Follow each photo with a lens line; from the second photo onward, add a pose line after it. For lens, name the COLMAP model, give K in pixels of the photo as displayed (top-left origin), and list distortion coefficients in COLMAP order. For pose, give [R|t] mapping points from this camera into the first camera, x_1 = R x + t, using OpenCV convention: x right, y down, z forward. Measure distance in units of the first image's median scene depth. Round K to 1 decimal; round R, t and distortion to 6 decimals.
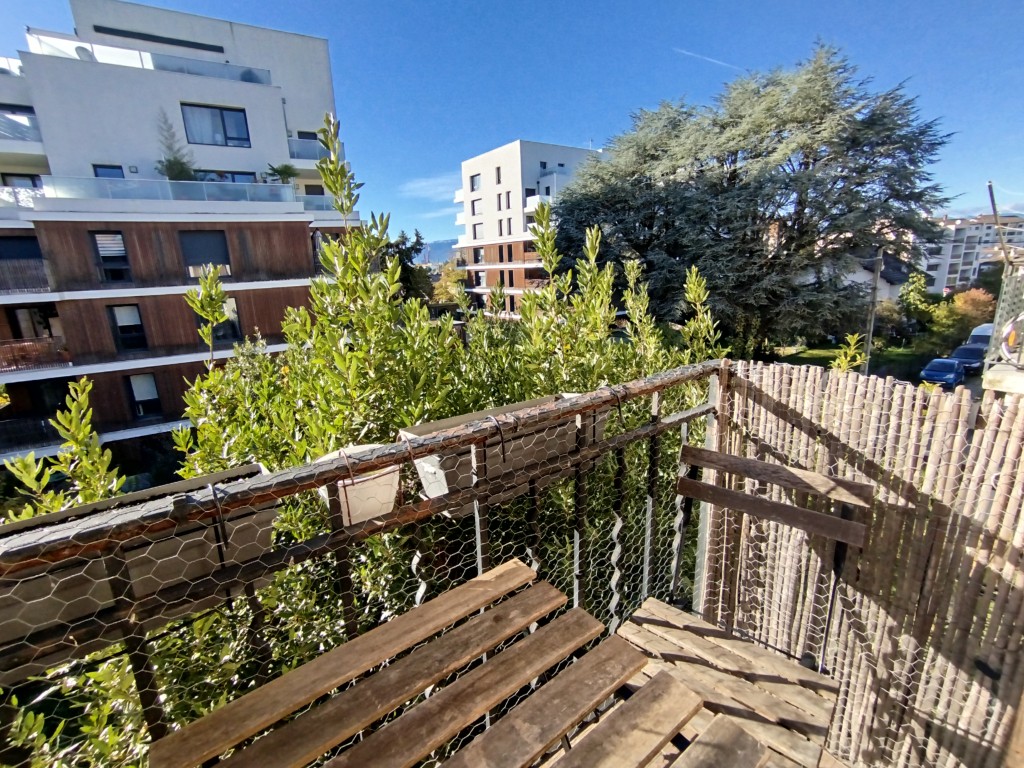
lens RADIAL K [[457.8, 0, 507.2], [0, 457.8, 379.2], [0, 0, 1]] dist [-0.002756, 0.007967]
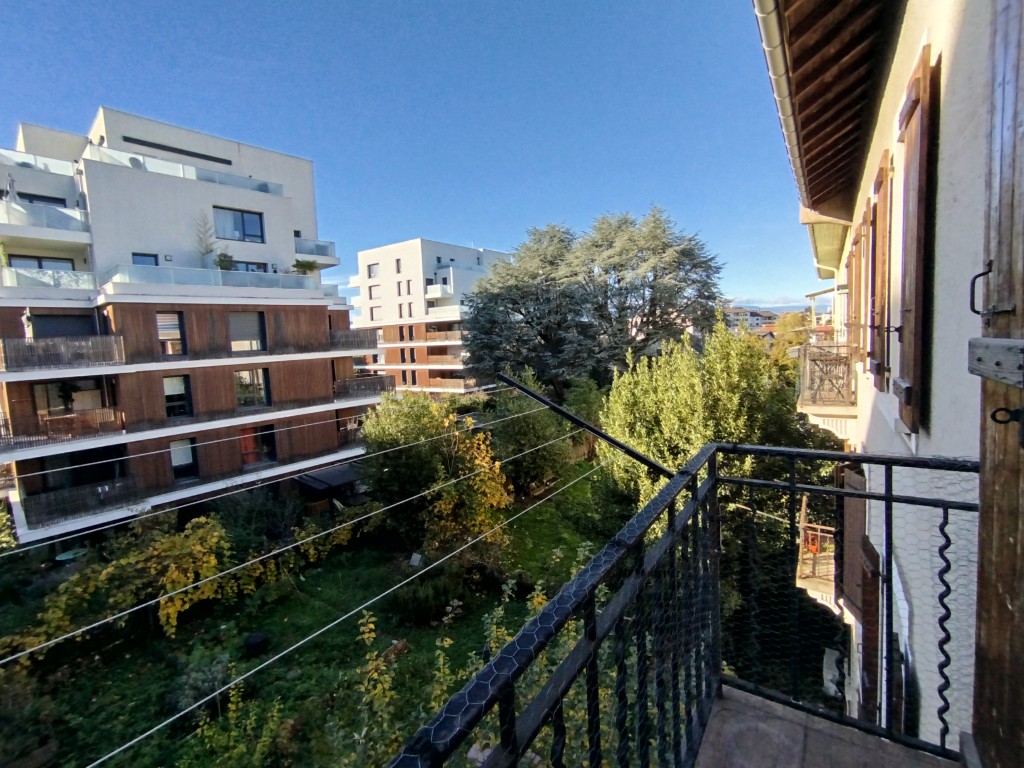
lens RADIAL K [[457.8, 0, 519.5], [0, 457.8, 381.9], [0, 0, 1]] dist [-0.002756, 0.007967]
pose [[0.936786, -0.038881, 0.347736, -0.328075], [0.095772, 0.984348, -0.147944, 0.069149], [-0.336541, 0.171895, 0.925847, -0.214014]]
